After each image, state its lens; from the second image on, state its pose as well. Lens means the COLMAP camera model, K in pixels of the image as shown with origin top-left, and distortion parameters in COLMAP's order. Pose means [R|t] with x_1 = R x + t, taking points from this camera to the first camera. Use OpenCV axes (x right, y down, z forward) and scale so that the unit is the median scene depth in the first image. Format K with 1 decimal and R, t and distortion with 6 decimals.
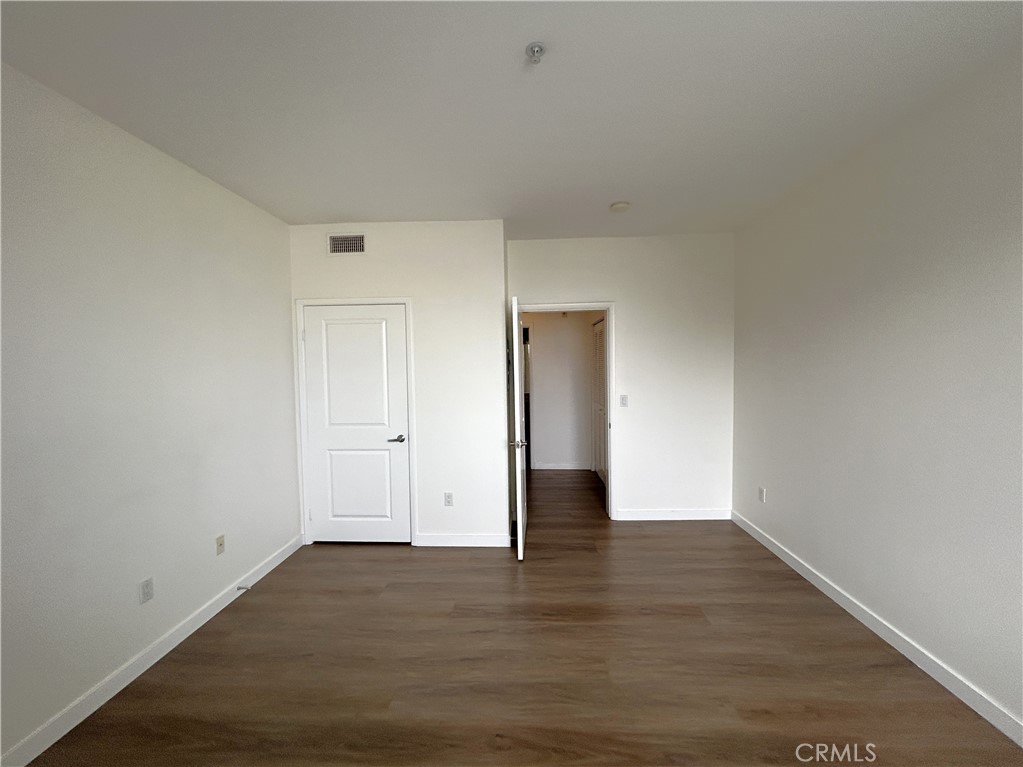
lens RADIAL K [[415.0, 0, 512.1], [0, 415.0, 381.9], [0, 0, 1]] dist [-0.002346, 0.000126]
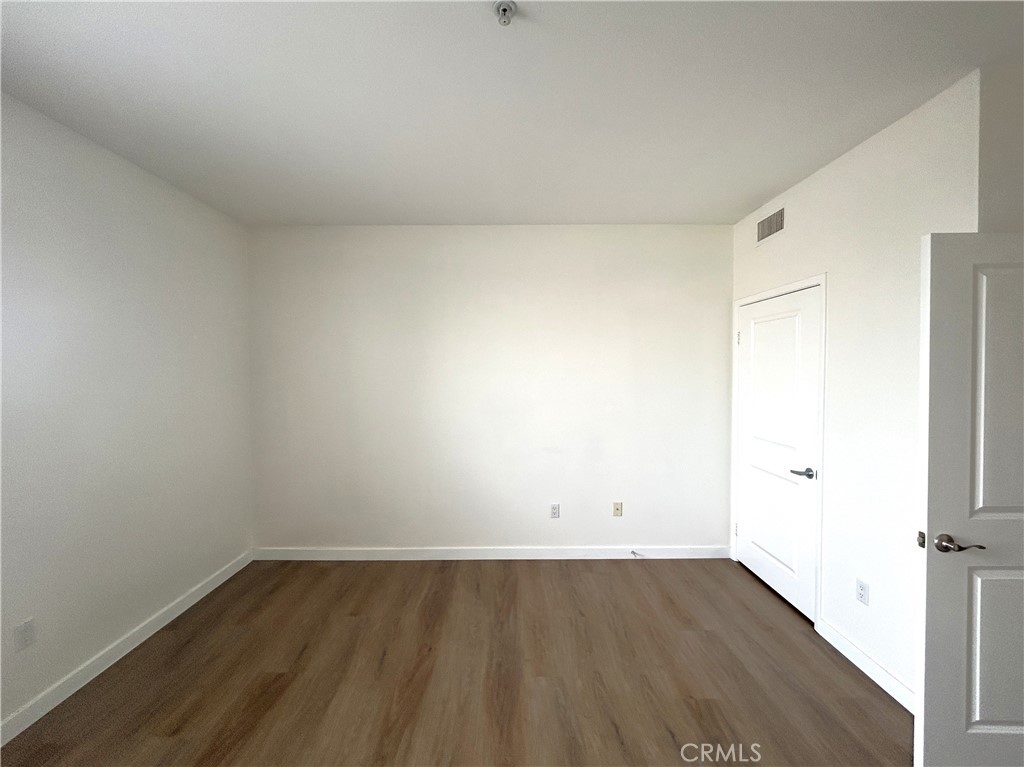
lens RADIAL K [[417.5, 0, 509.6], [0, 417.5, 379.4], [0, 0, 1]] dist [-0.002051, 0.000019]
pose [[0.052869, 0.034179, -0.998016, 0.429465], [-0.037497, 0.998777, 0.032219, -0.030225], [0.997897, 0.035719, 0.054086, 0.446024]]
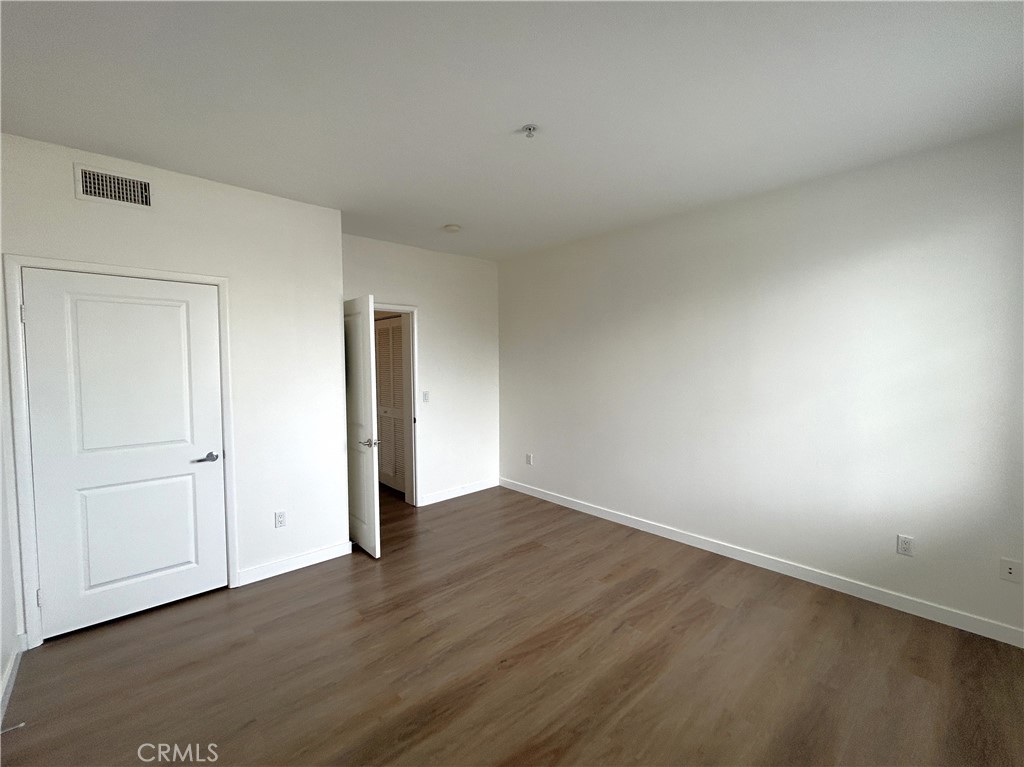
lens RADIAL K [[432.9, 0, 509.2], [0, 432.9, 380.1], [0, 0, 1]] dist [-0.002890, -0.000131]
pose [[0.711465, -0.020846, 0.702412, -0.447235], [0.025493, 0.999668, 0.003847, 0.003511], [-0.702259, 0.015170, 0.711760, 0.025399]]
